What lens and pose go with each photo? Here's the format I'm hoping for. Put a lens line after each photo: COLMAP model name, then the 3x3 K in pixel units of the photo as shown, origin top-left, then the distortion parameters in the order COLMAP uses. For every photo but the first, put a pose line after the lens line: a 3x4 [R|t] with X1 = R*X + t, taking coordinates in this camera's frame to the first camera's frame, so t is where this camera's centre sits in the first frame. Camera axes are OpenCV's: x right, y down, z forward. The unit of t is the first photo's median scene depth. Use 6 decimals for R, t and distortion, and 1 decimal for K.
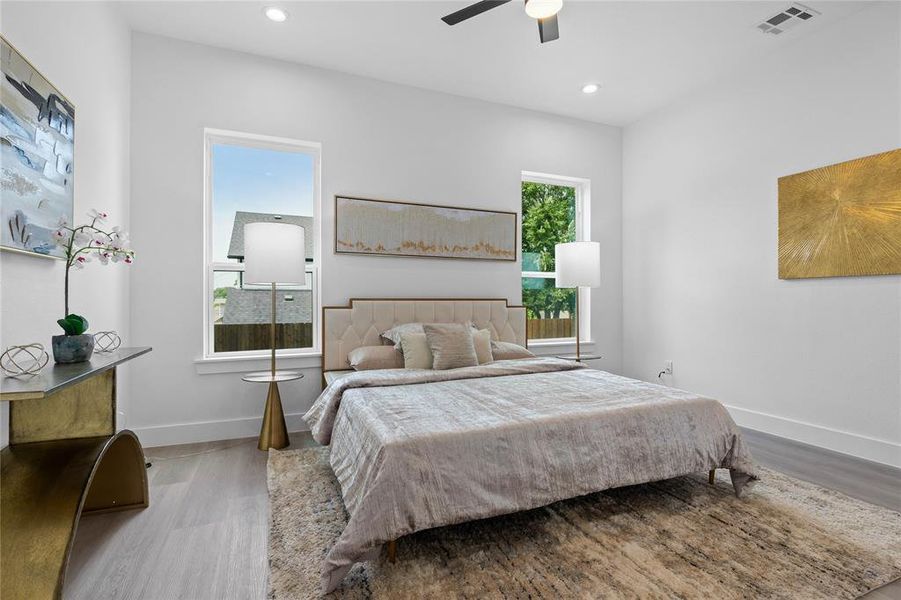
lens RADIAL K [[430.7, 0, 450.5], [0, 430.7, 300.0], [0, 0, 1]] dist [0.000159, 0.000194]
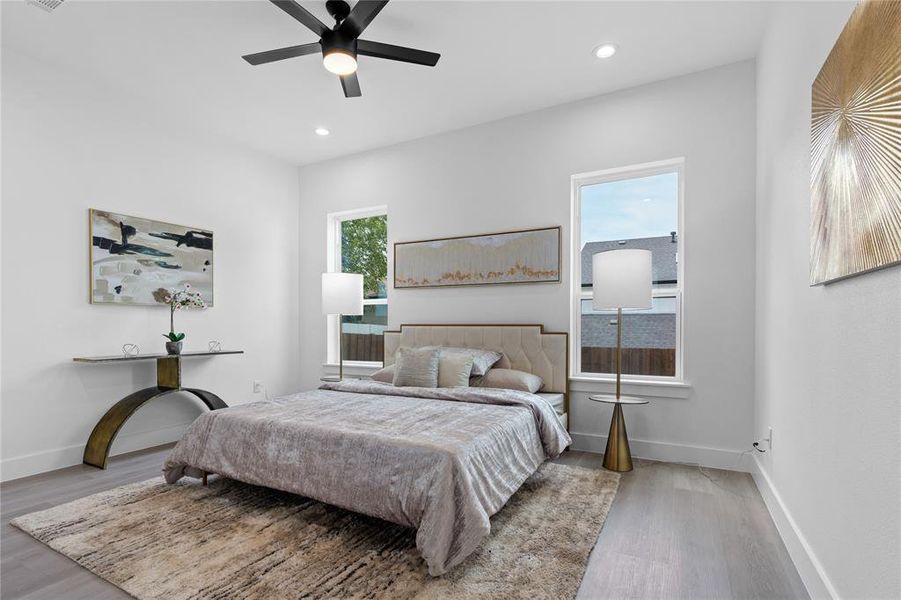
lens RADIAL K [[428.6, 0, 452.1], [0, 428.6, 326.5], [0, 0, 1]] dist [0.002489, 0.000060]
pose [[0.636261, 0.001681, -0.771472, 0.727342], [0.000303, 0.999997, 0.002429, -0.000685], [0.771474, -0.001779, 0.636259, 0.291811]]
